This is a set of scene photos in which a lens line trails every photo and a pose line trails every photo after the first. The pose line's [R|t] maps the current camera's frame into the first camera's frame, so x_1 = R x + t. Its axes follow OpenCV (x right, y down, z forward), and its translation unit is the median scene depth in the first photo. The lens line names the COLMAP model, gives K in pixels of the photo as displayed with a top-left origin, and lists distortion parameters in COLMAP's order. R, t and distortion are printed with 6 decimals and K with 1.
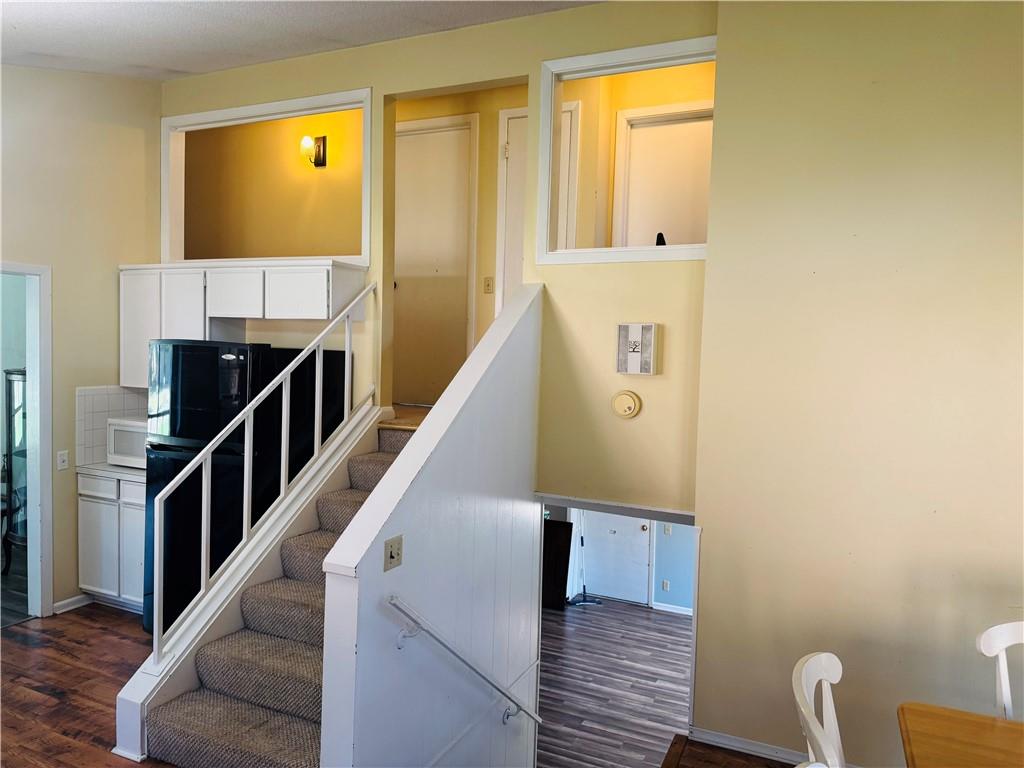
lens RADIAL K [[722.6, 0, 516.2], [0, 722.6, 386.7], [0, 0, 1]] dist [0.070300, -0.076425]
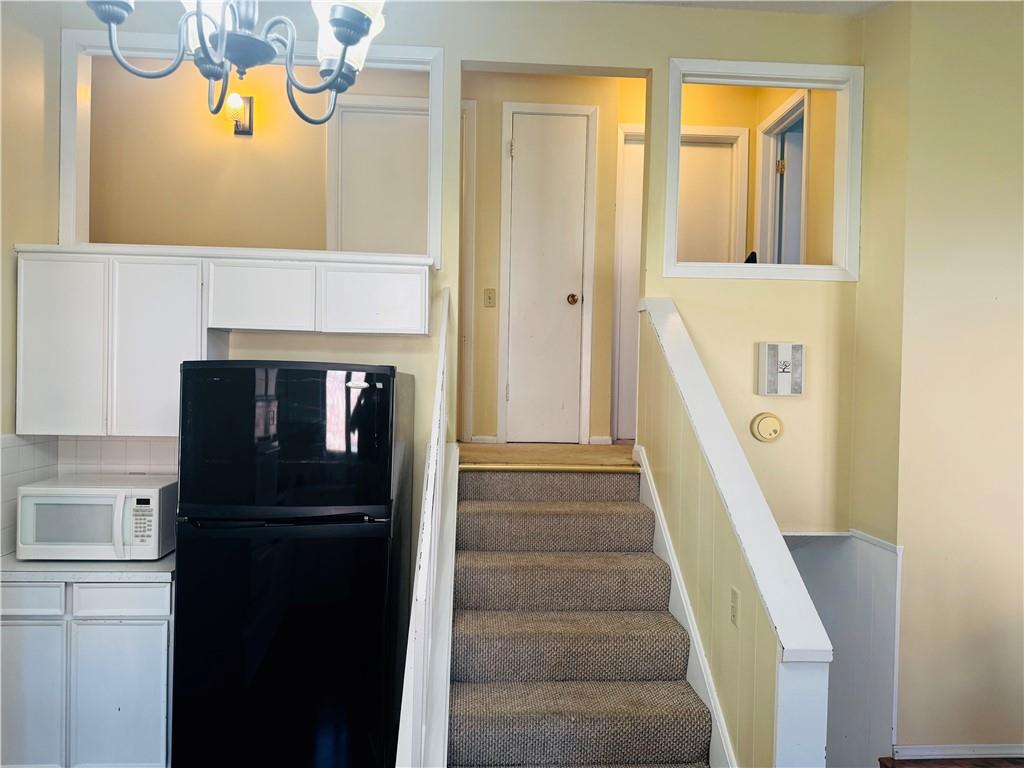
lens RADIAL K [[722.6, 0, 516.2], [0, 722.6, 386.7], [0, 0, 1]] dist [0.070300, -0.076425]
pose [[0.879292, -0.017679, 0.475955, -0.534567], [0.031118, 0.999308, -0.020370, -0.017663], [-0.475266, 0.032722, 0.879234, 0.274635]]
